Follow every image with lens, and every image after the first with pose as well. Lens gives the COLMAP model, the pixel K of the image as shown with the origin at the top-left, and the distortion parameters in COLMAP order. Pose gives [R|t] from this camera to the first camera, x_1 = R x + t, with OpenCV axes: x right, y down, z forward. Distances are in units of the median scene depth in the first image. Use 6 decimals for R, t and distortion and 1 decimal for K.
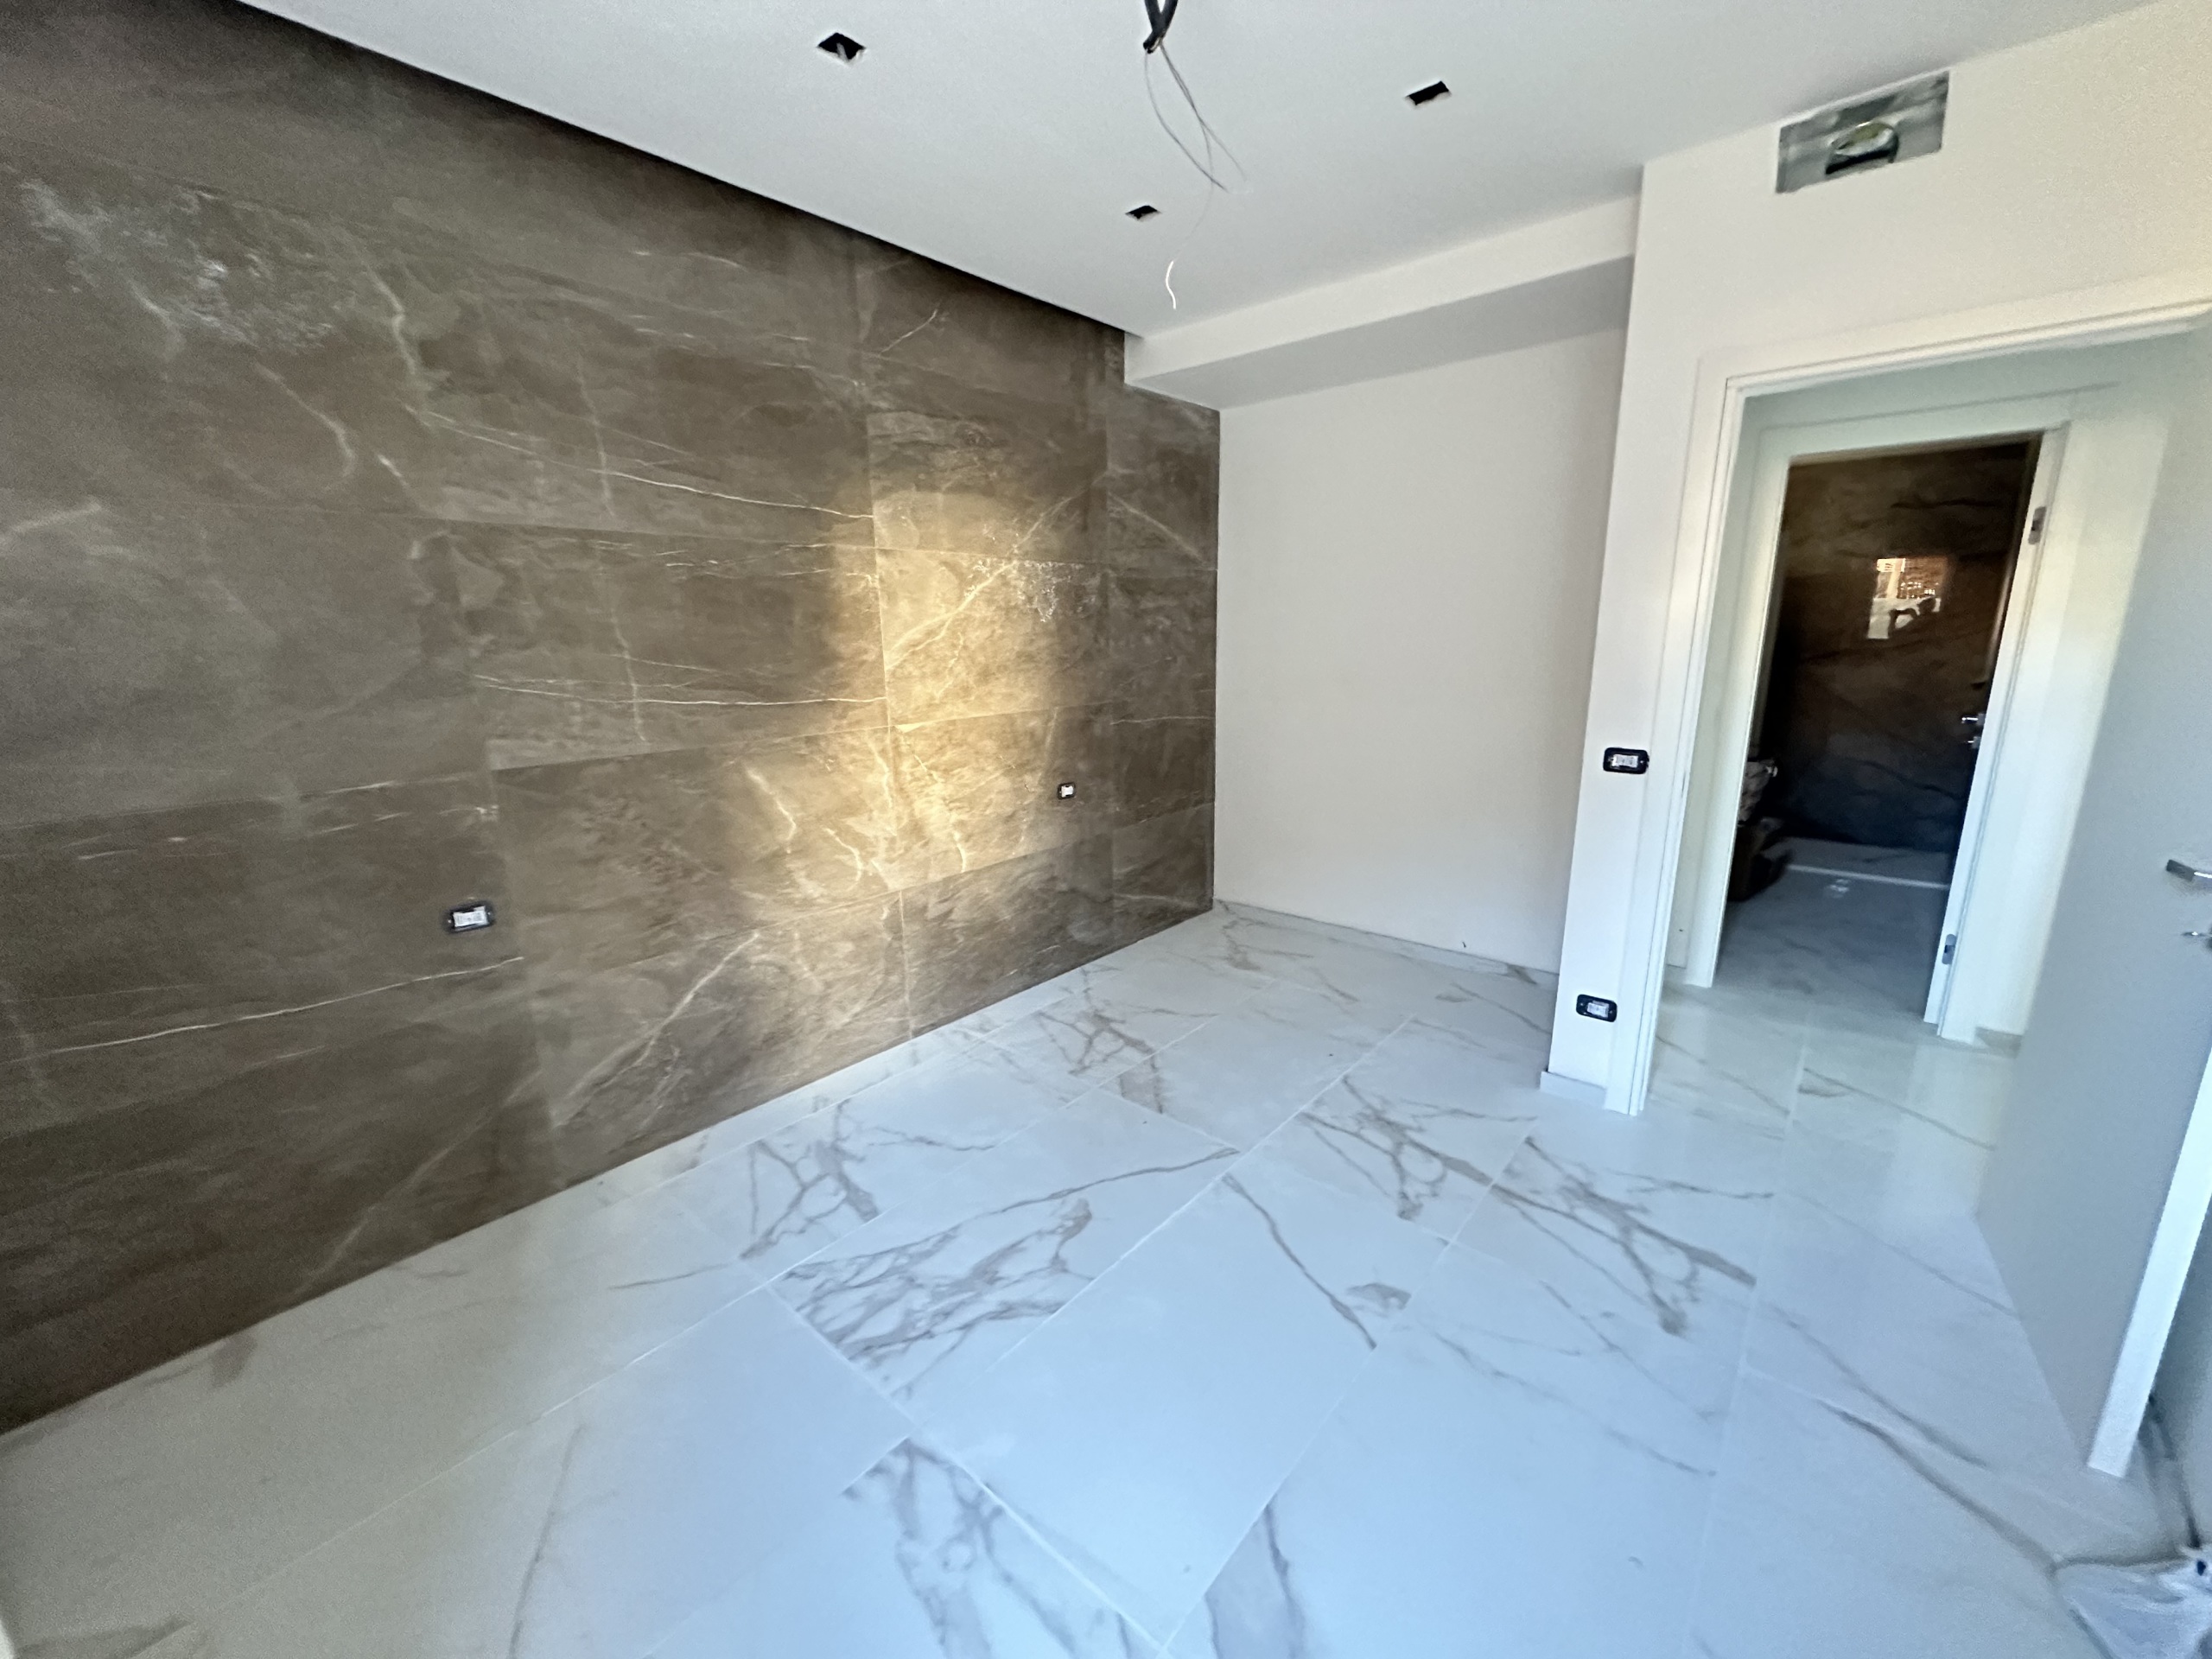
lens RADIAL K [[878.1, 0, 1106.0], [0, 878.1, 829.5], [0, 0, 1]] dist [-0.002227, -0.000164]
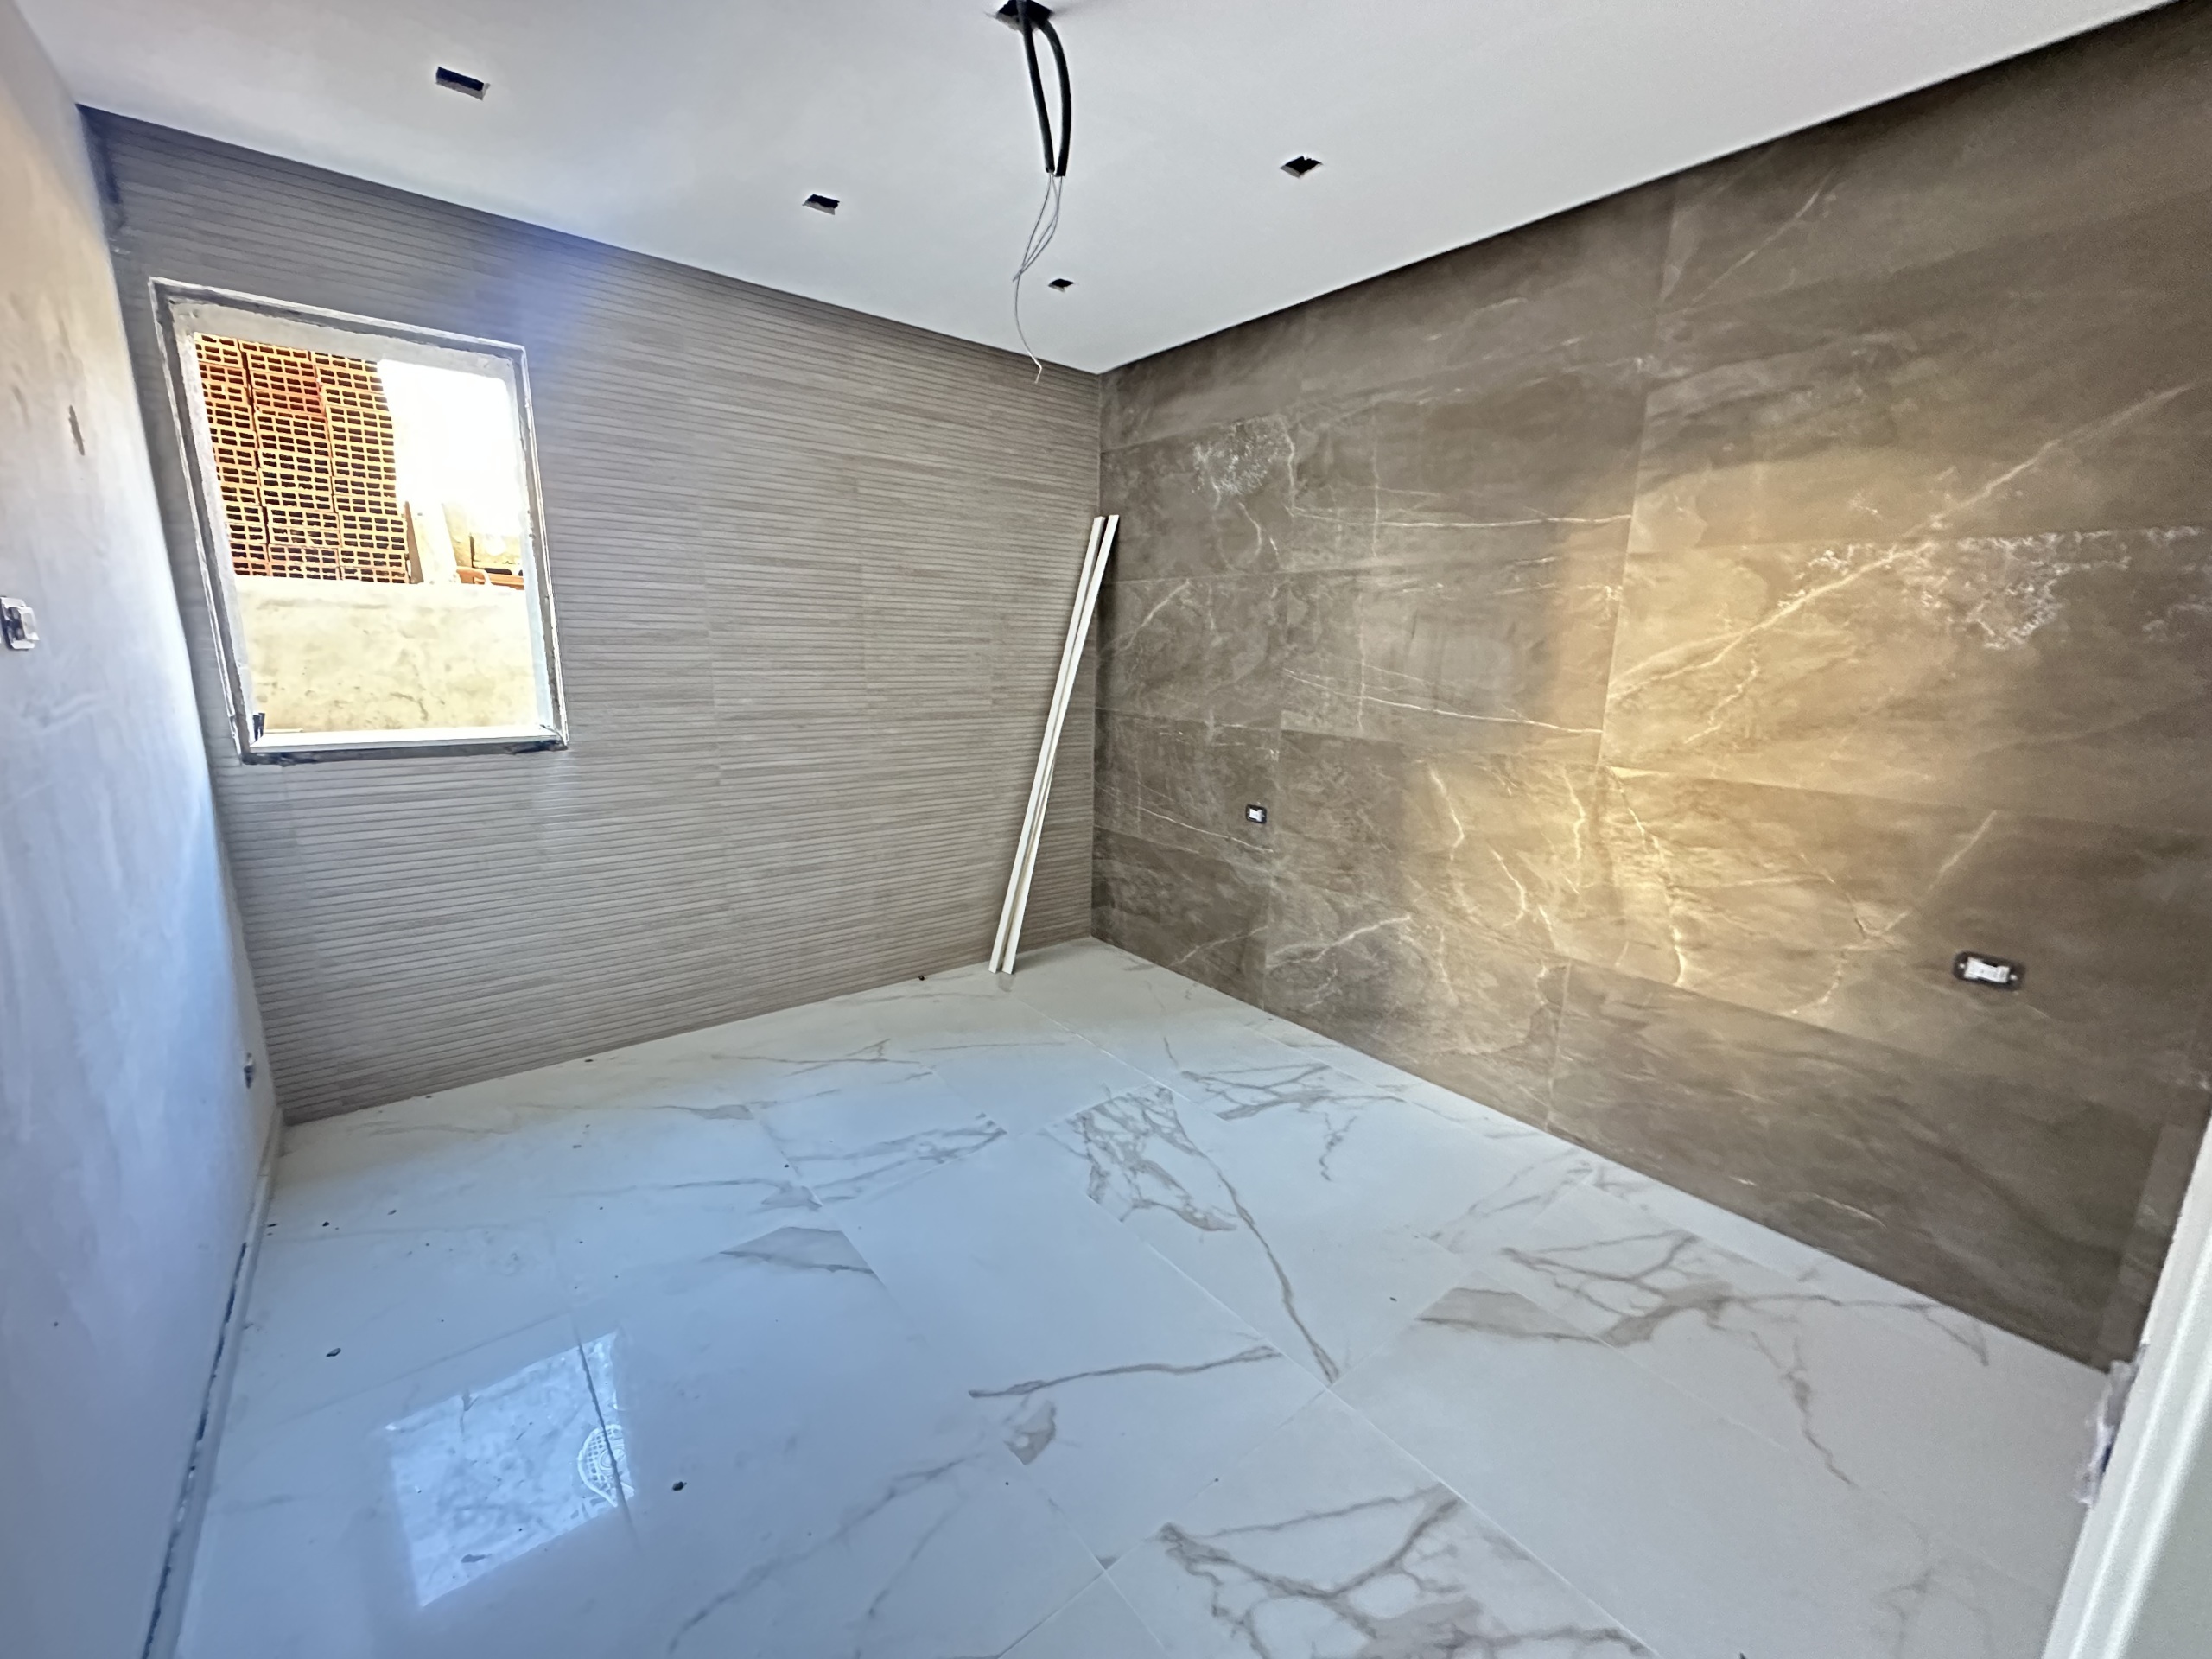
lens RADIAL K [[877.7, 0, 1106.0], [0, 877.7, 829.5], [0, 0, 1]] dist [-0.003297, 0.000636]
pose [[-0.172206, 0.218194, -0.960592, 0.693389], [-0.239190, 0.936713, 0.255650, -0.172386], [0.955580, 0.273788, -0.109118, 0.701464]]
